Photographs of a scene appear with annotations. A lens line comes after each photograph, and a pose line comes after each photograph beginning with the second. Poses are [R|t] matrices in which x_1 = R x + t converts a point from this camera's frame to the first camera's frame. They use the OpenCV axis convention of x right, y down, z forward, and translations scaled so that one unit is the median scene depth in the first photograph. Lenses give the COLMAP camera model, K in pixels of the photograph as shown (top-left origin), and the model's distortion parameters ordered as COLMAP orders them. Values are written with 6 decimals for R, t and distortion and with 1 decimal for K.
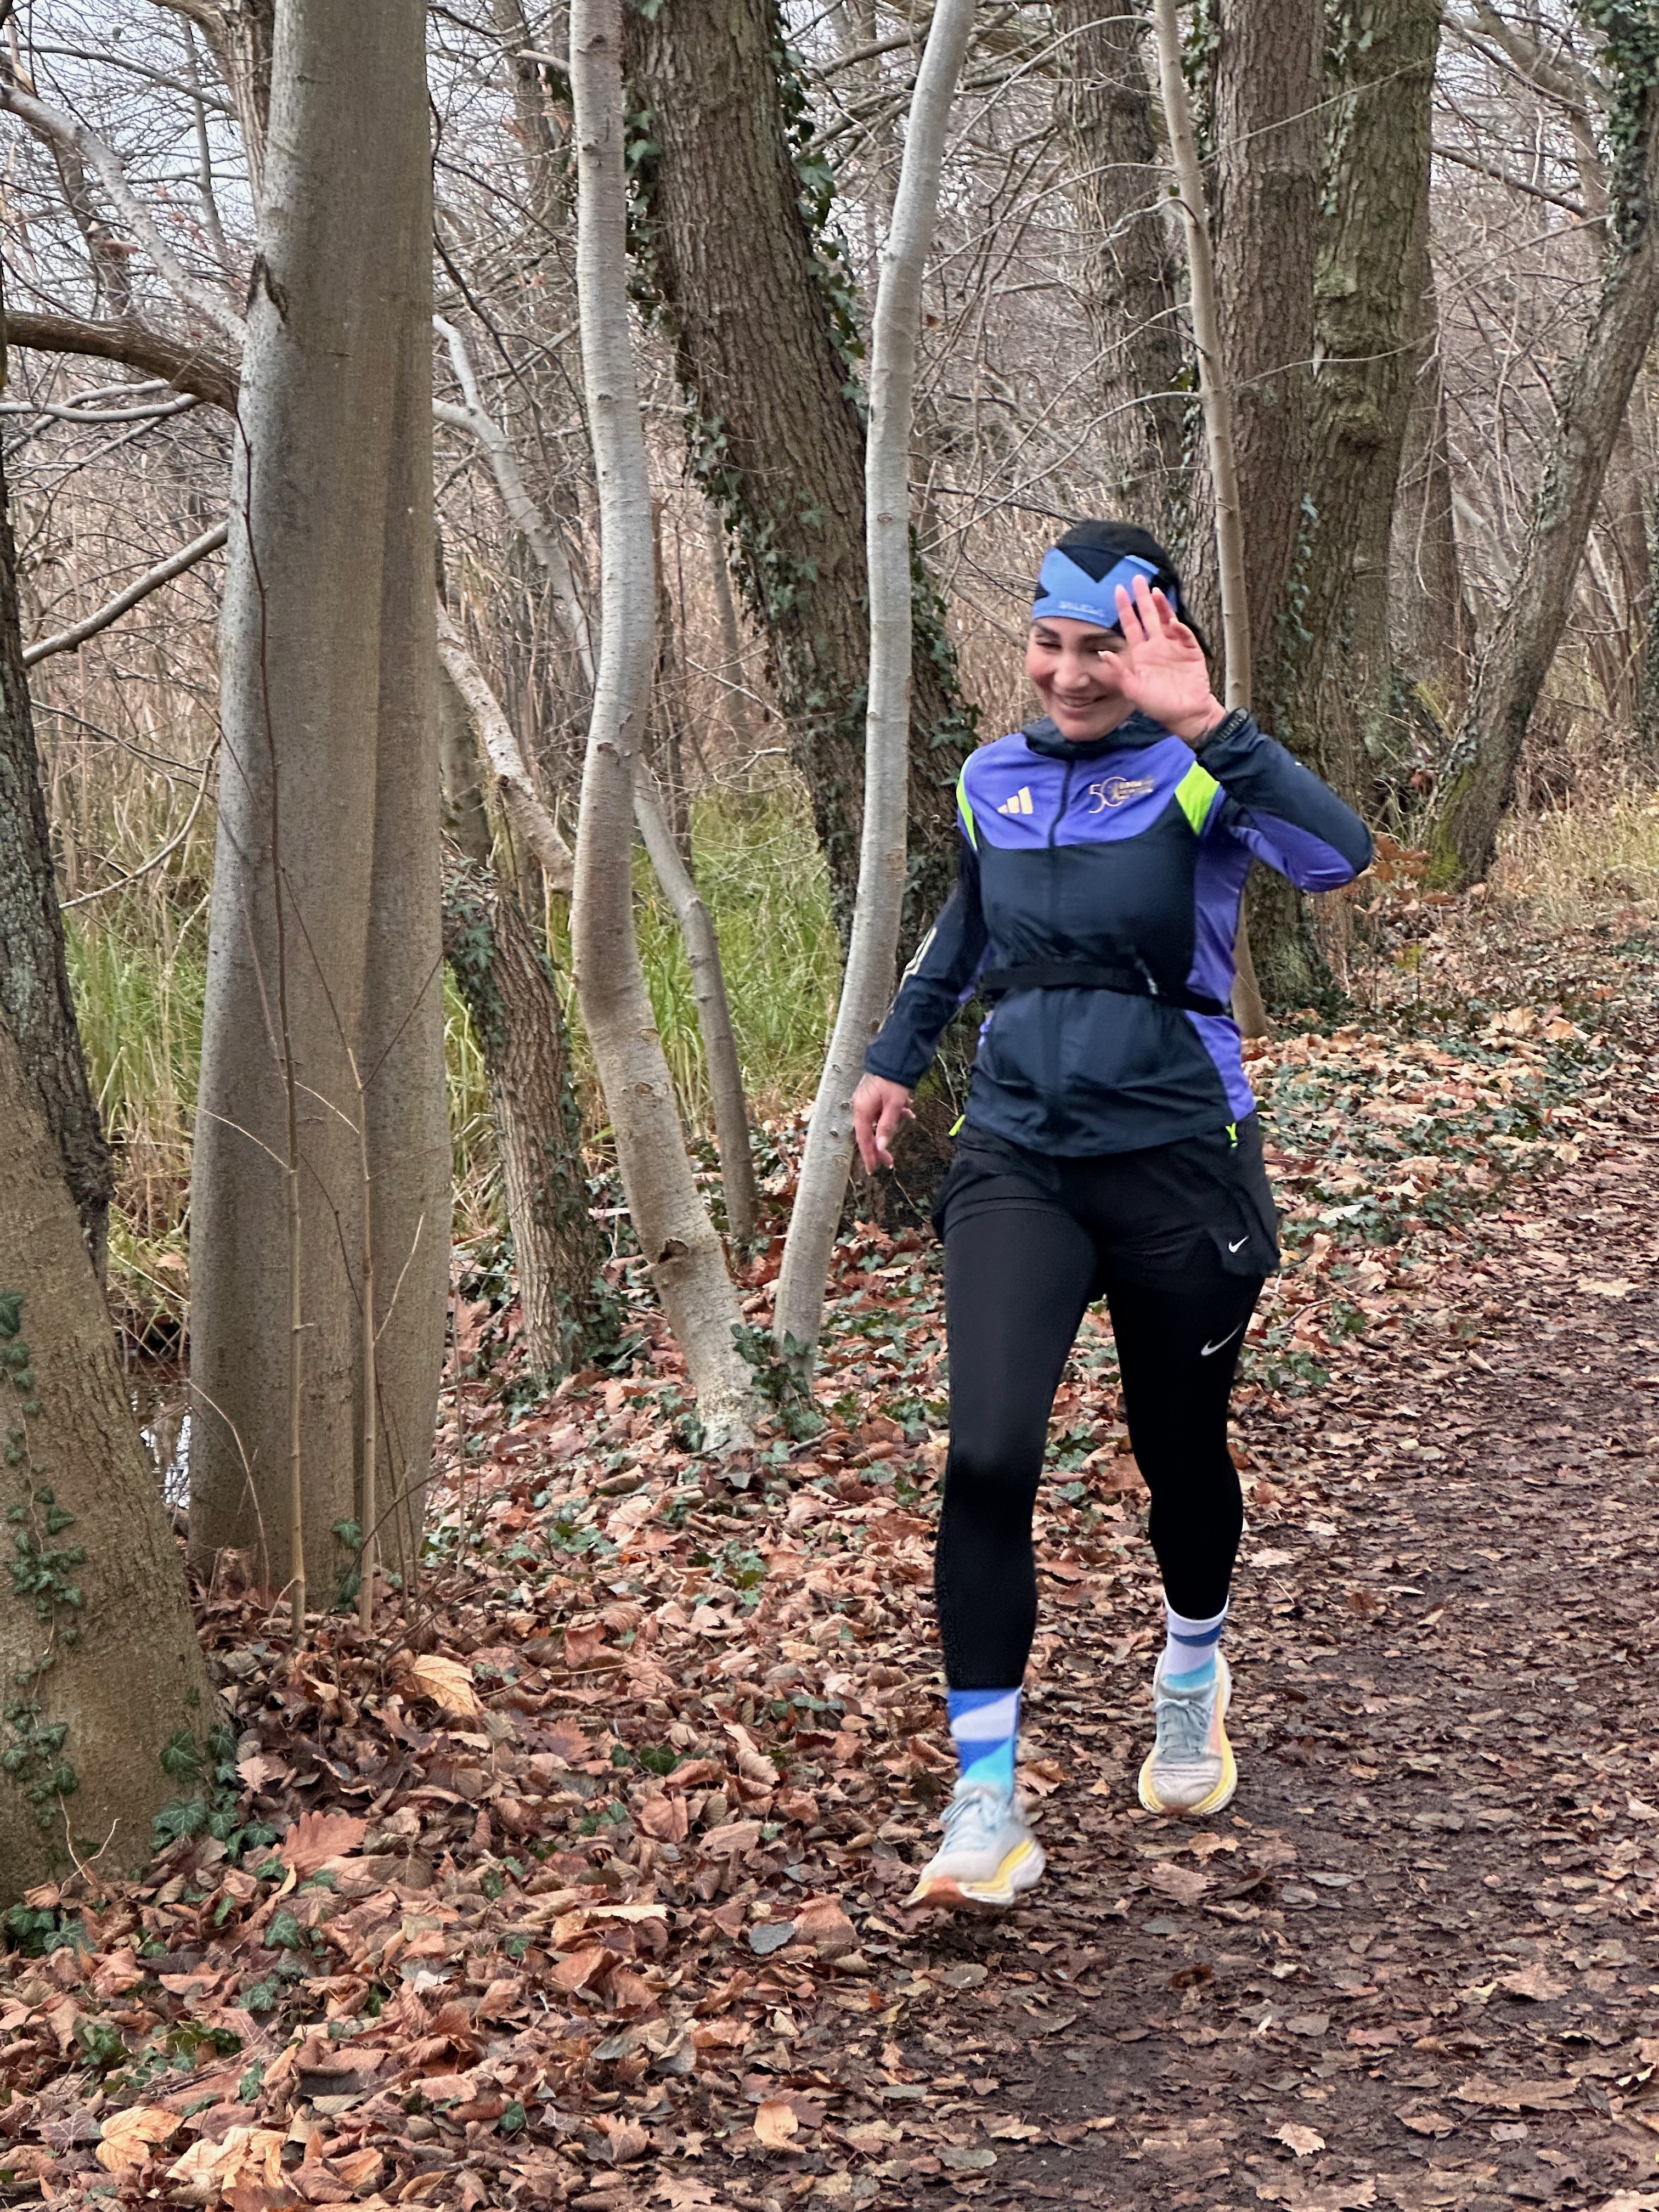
lens RADIAL K [[4806.9, 0, 852.0], [0, 4806.9, 1134.4], [0, 0, 1]] dist [0.236141, 0.000000]
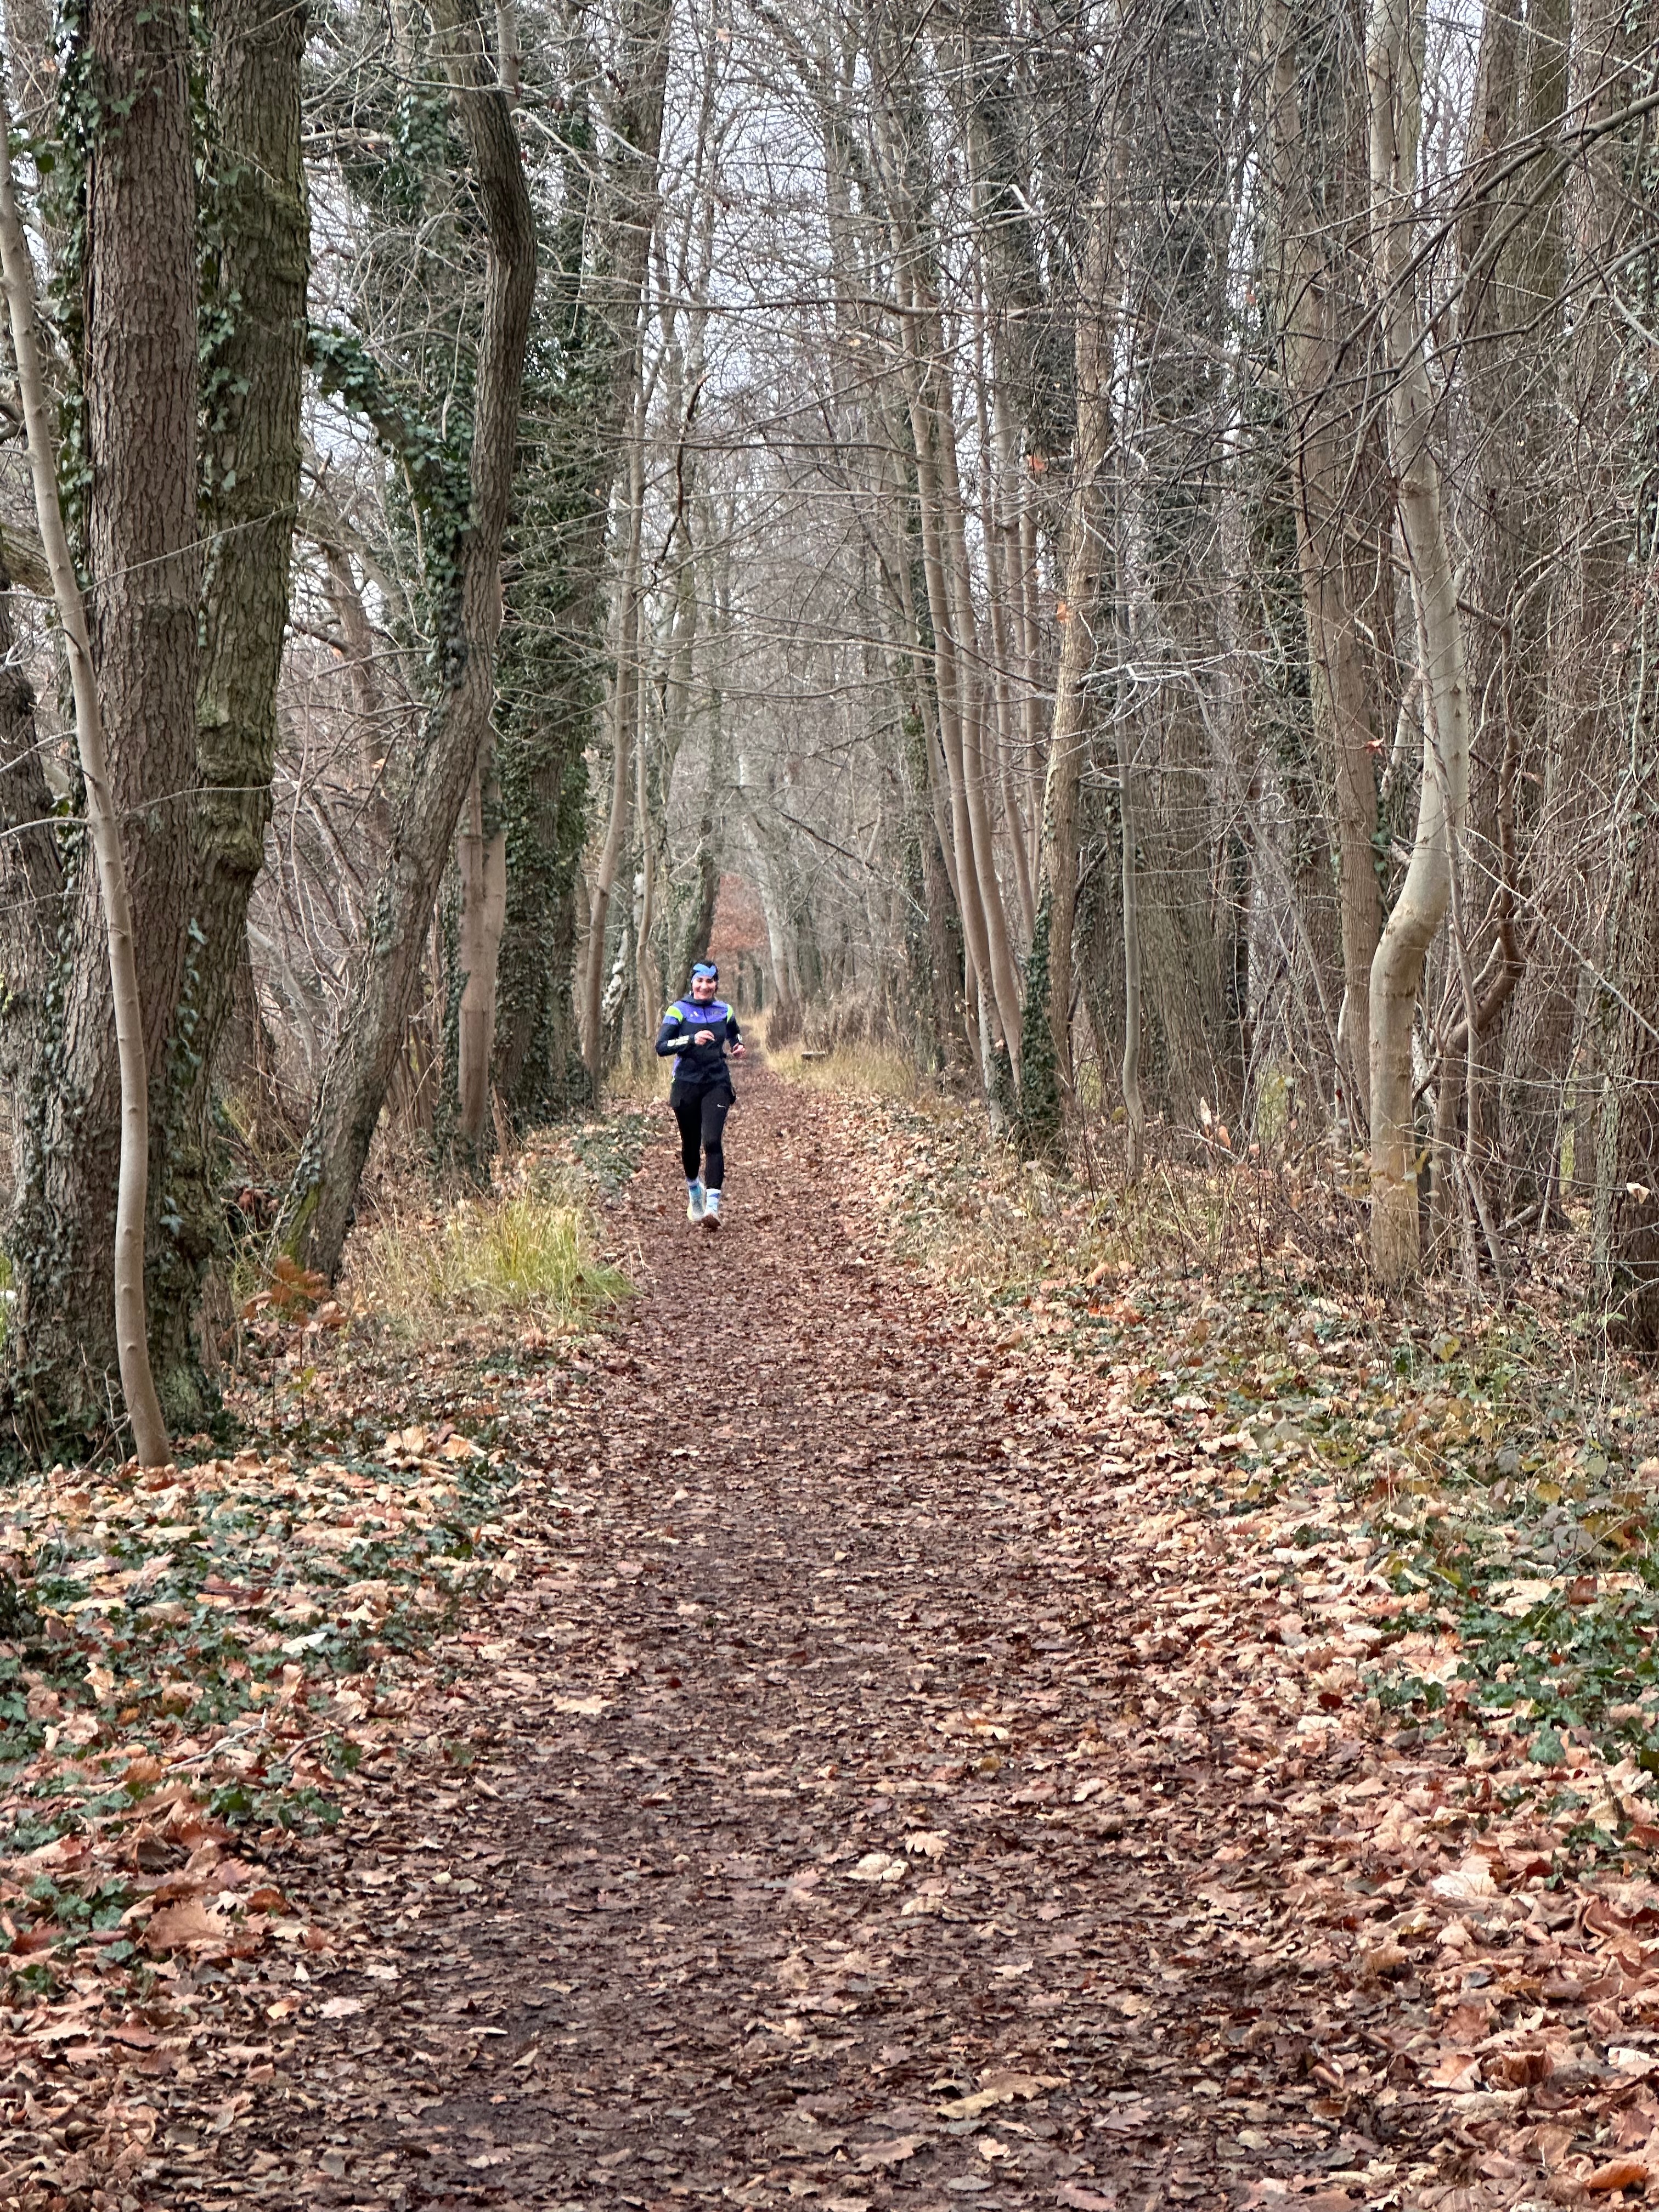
lens RADIAL K [[4806.9, 0, 822.9], [0, 4806.9, 1150.6], [0, 0, 1]] dist [0.236141, 0.000000]
pose [[0.967181, -0.016566, 0.253548, -0.049260], [0.037385, 0.996290, -0.077514, -0.003713], [-0.251323, 0.084449, 0.964212, 0.012674]]
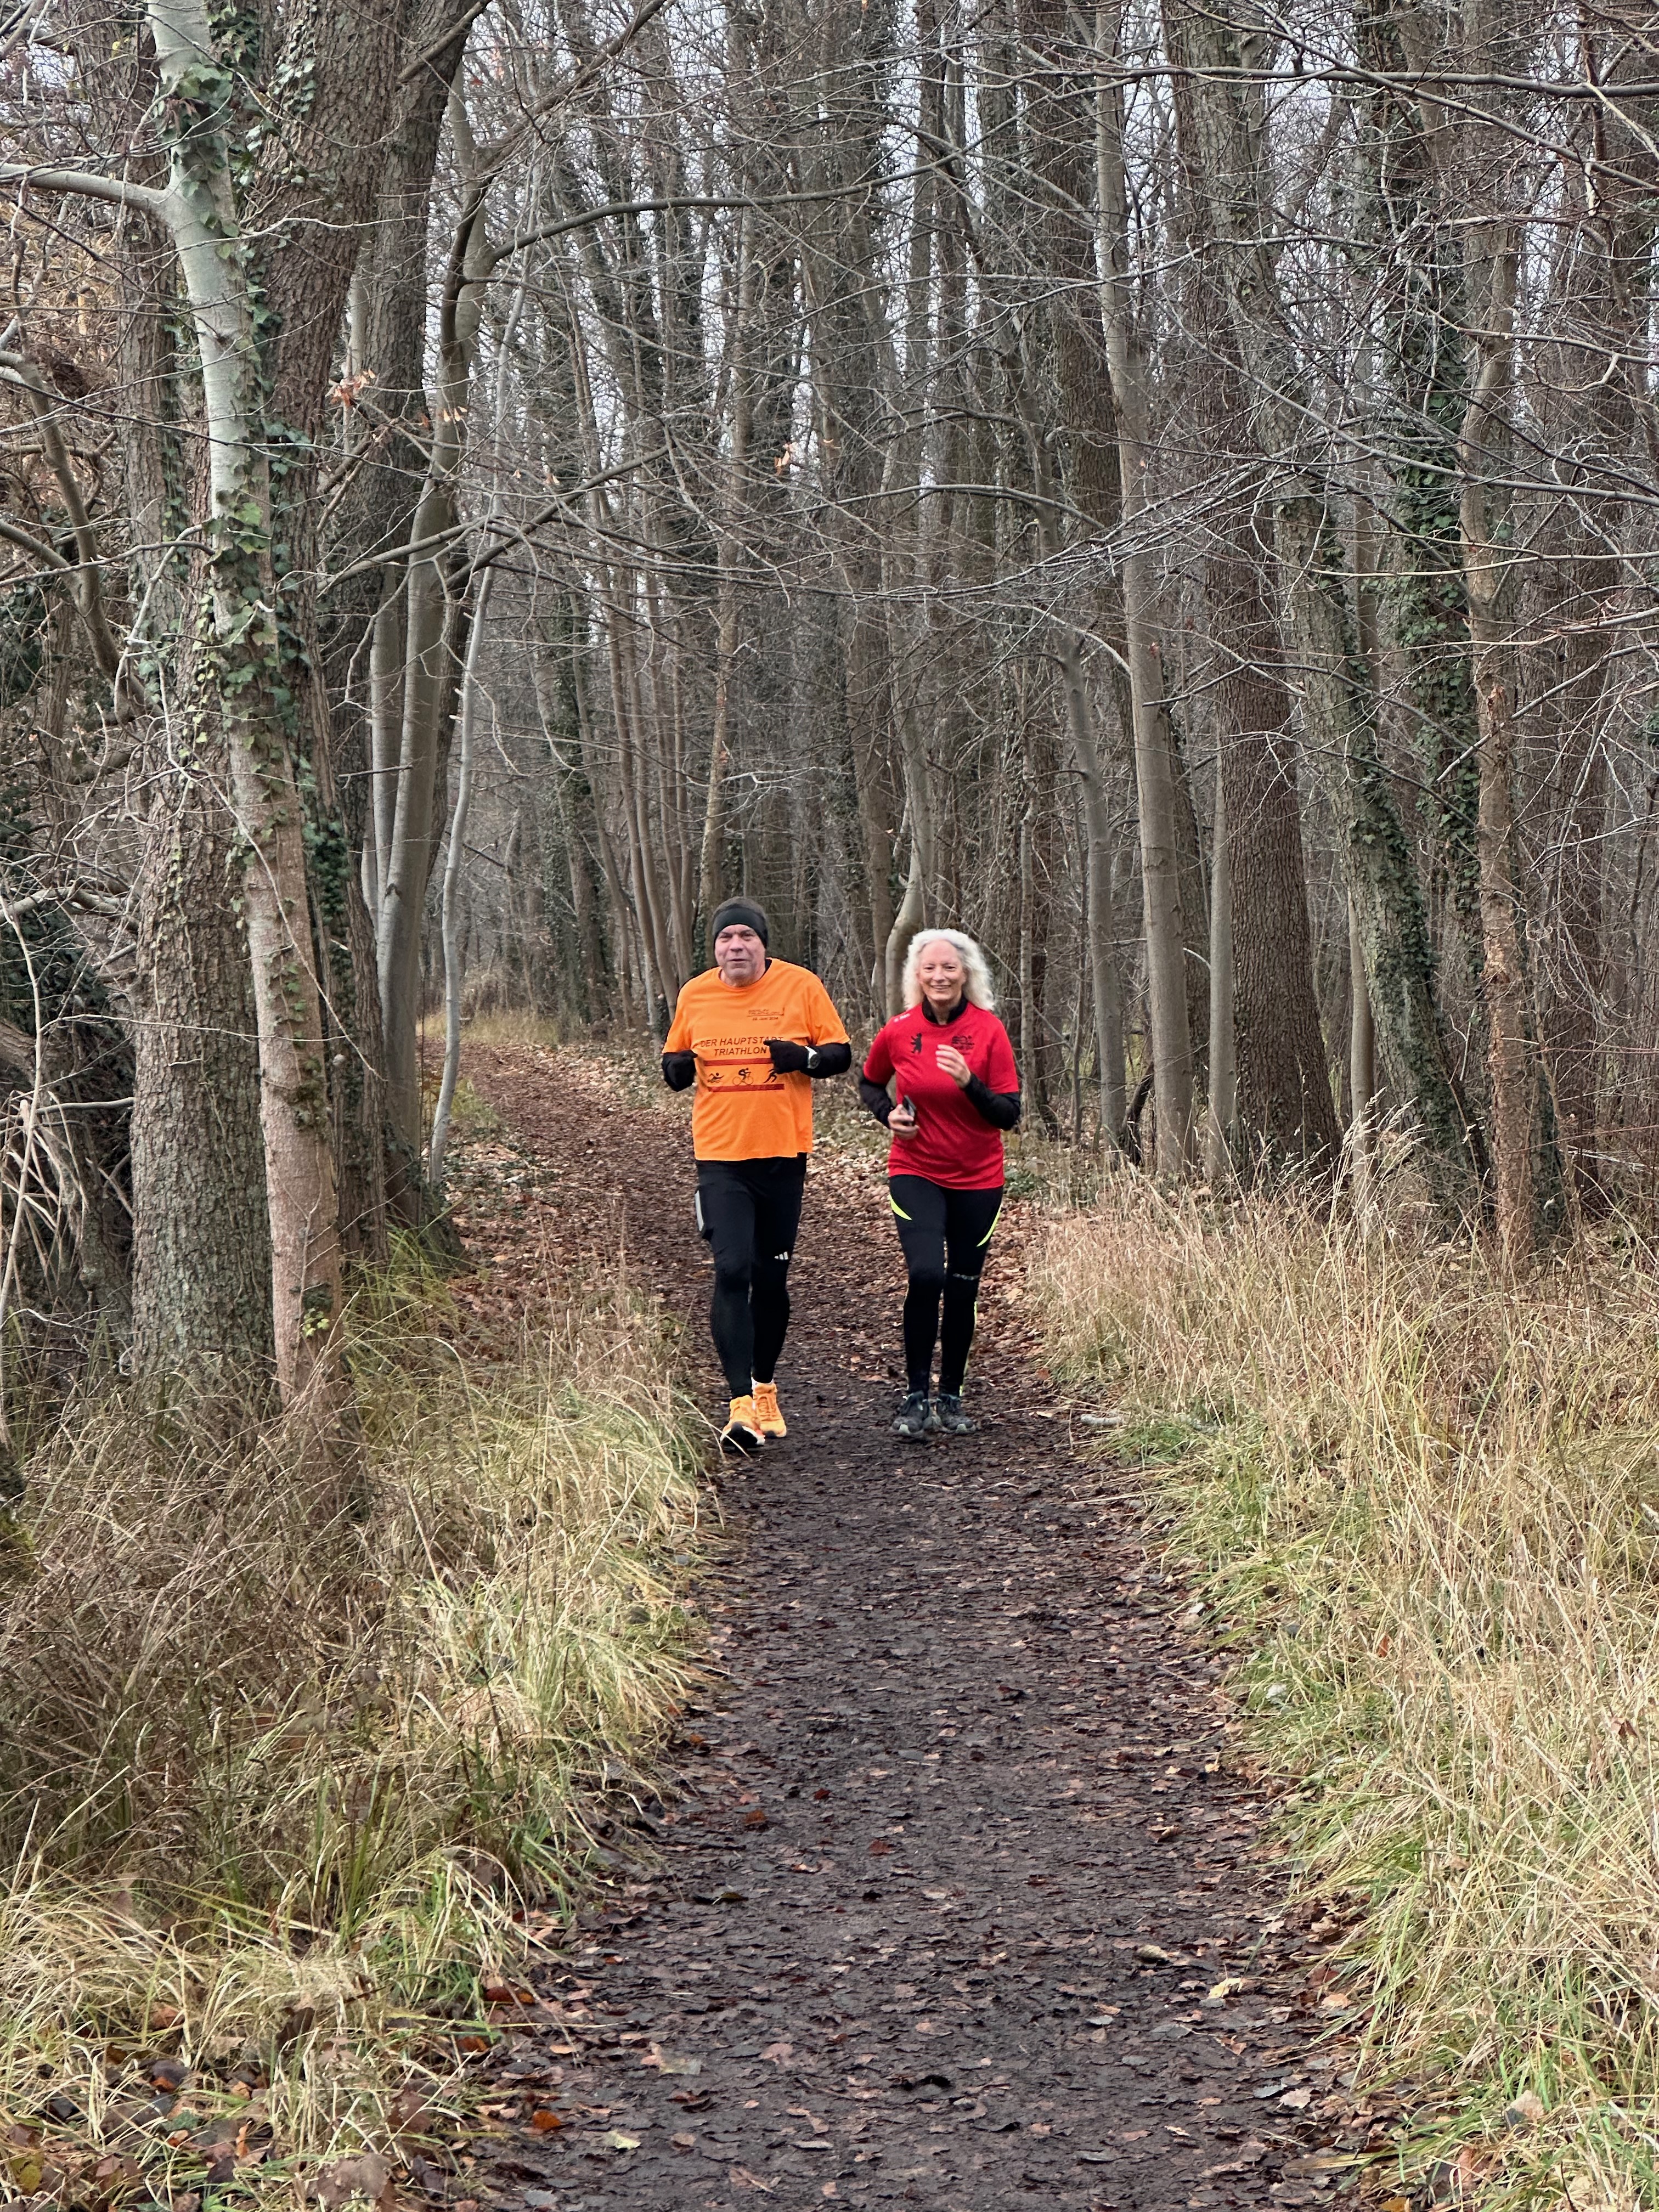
lens RADIAL K [[4806.9, 0, 896.5], [0, 4806.9, 1124.8], [0, 0, 1]] dist [0.236141, 0.000000]
pose [[0.934233, -0.022507, 0.355952, -0.766250], [0.052428, 0.995832, -0.074635, 0.229140], [-0.352788, 0.088388, 0.931519, -1.907939]]
